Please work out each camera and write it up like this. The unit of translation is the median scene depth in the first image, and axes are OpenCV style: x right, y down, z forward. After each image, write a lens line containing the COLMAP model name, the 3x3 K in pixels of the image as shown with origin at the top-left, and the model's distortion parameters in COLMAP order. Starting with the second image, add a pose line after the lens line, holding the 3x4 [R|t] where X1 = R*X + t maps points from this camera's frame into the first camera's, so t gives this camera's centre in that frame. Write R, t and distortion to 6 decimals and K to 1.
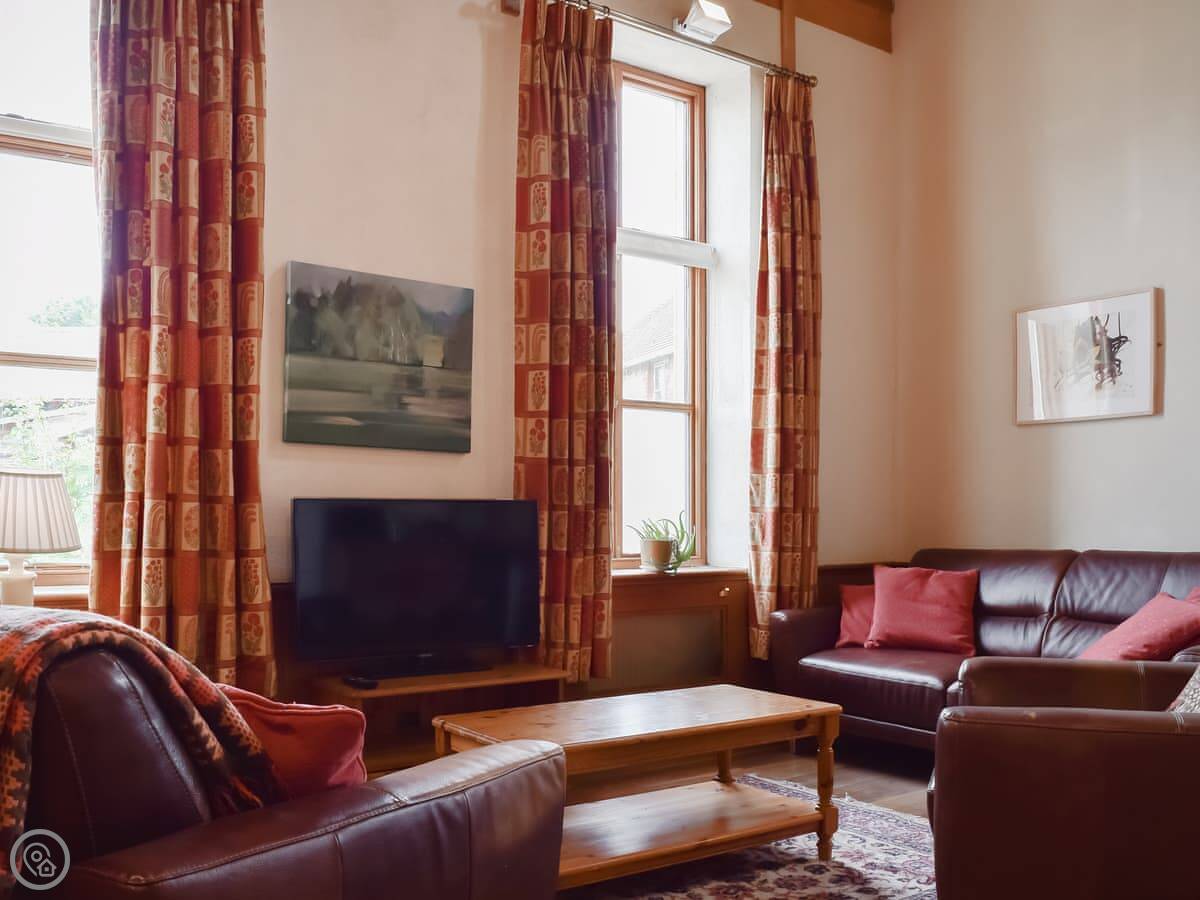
lens RADIAL K [[1110.2, 0, 597.8], [0, 1110.2, 505.7], [0, 0, 1]] dist [-0.076075, 0.006576]
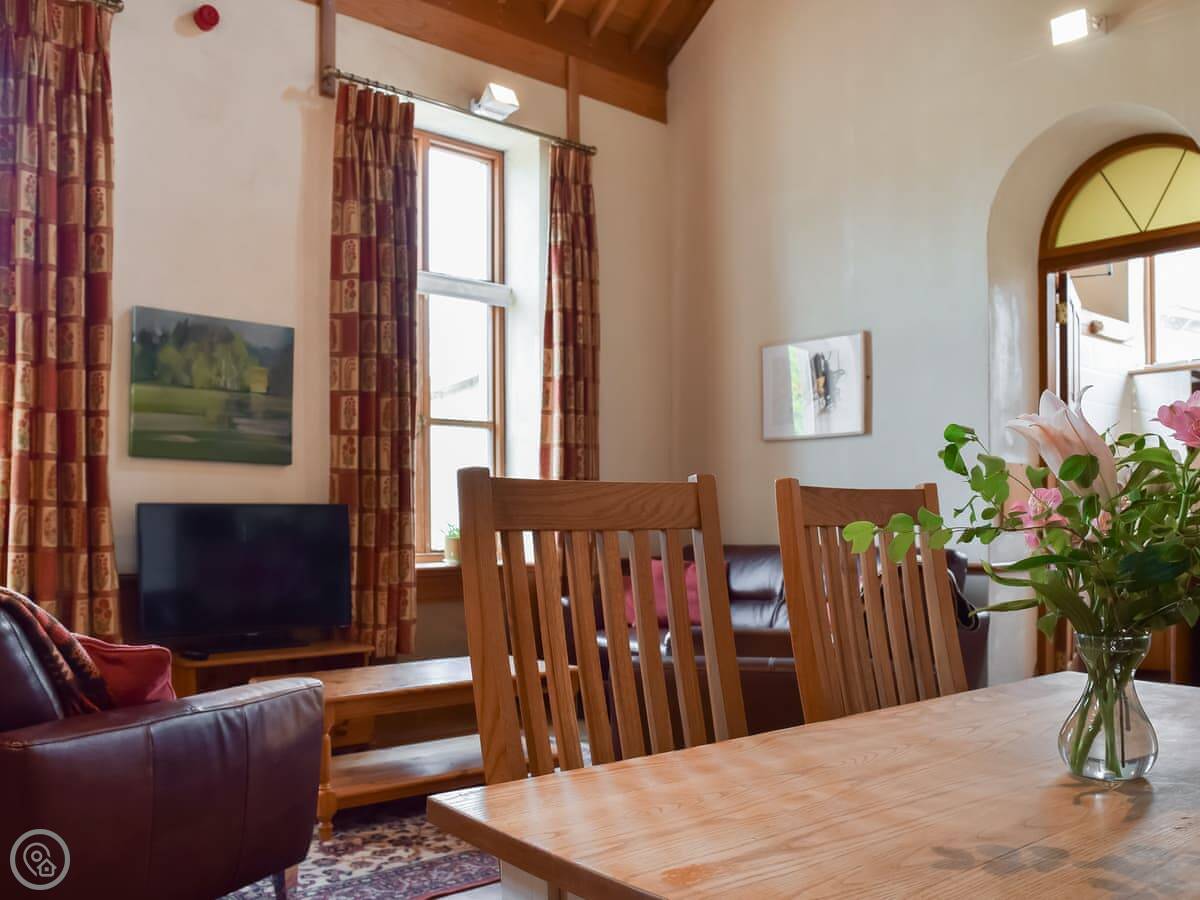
lens RADIAL K [[1110.2, 0, 597.8], [0, 1110.2, 505.7], [0, 0, 1]] dist [-0.076075, 0.006576]
pose [[0.993676, 0.000241, 0.112289, 0.080232], [-0.000254, 1.000000, 0.000096, -0.003782], [-0.112289, -0.000124, 0.993676, -0.220642]]
